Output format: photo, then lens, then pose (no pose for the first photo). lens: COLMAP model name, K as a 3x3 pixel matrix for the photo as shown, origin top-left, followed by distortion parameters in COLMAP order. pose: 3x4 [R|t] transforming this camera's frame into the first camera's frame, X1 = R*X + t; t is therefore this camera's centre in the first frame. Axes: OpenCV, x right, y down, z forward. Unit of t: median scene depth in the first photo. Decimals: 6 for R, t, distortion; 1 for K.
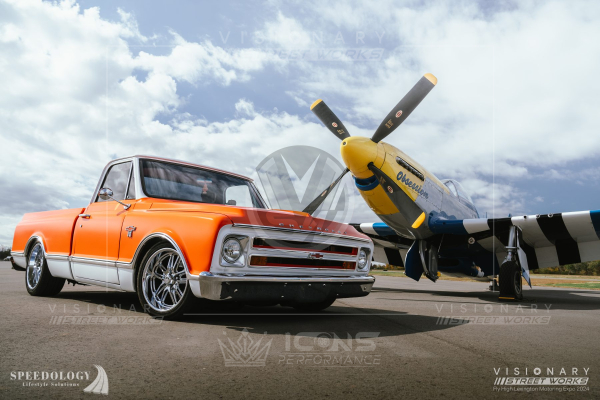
lens RADIAL K [[469.1, 0, 305.4], [0, 469.1, 199.2], [0, 0, 1]] dist [0.000698, -0.000405]
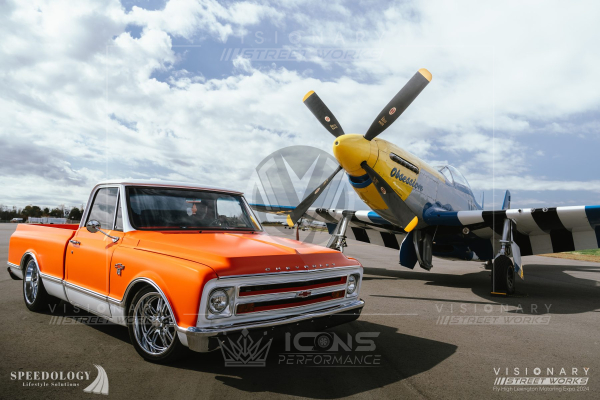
lens RADIAL K [[467.7, 0, 301.3], [0, 467.7, 200.1], [0, 0, 1]] dist [-0.000816, -0.003950]
pose [[0.999819, -0.016486, -0.009515, 0.014630], [0.017287, 0.995671, 0.091328, -0.083606], [0.007968, -0.091476, 0.995775, 0.010118]]
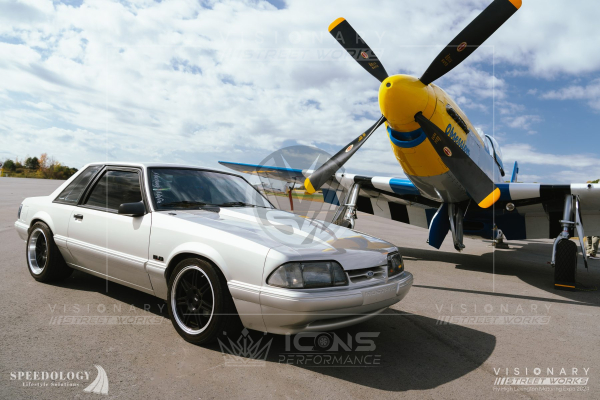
lens RADIAL K [[460.6, 0, 302.4], [0, 460.6, 197.9], [0, 0, 1]] dist [-0.006925, -0.003839]
pose [[0.995223, 0.023124, 0.094854, -0.105266], [-0.038325, 0.986093, 0.161716, -0.051419], [-0.089795, -0.164579, 0.982268, 0.257307]]
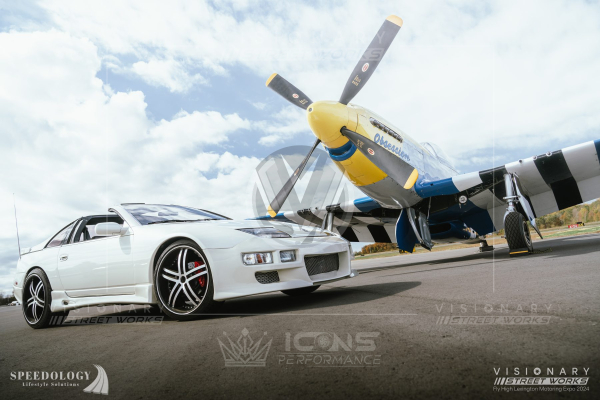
lens RADIAL K [[431.1, 0, 286.7], [0, 431.1, 200.6], [0, 0, 1]] dist [-0.002018, 0.001902]
pose [[0.985847, -0.166759, 0.017236, -0.002245], [0.166842, 0.985977, -0.003492, 0.041032], [-0.016412, 0.006318, 0.999845, 0.180676]]
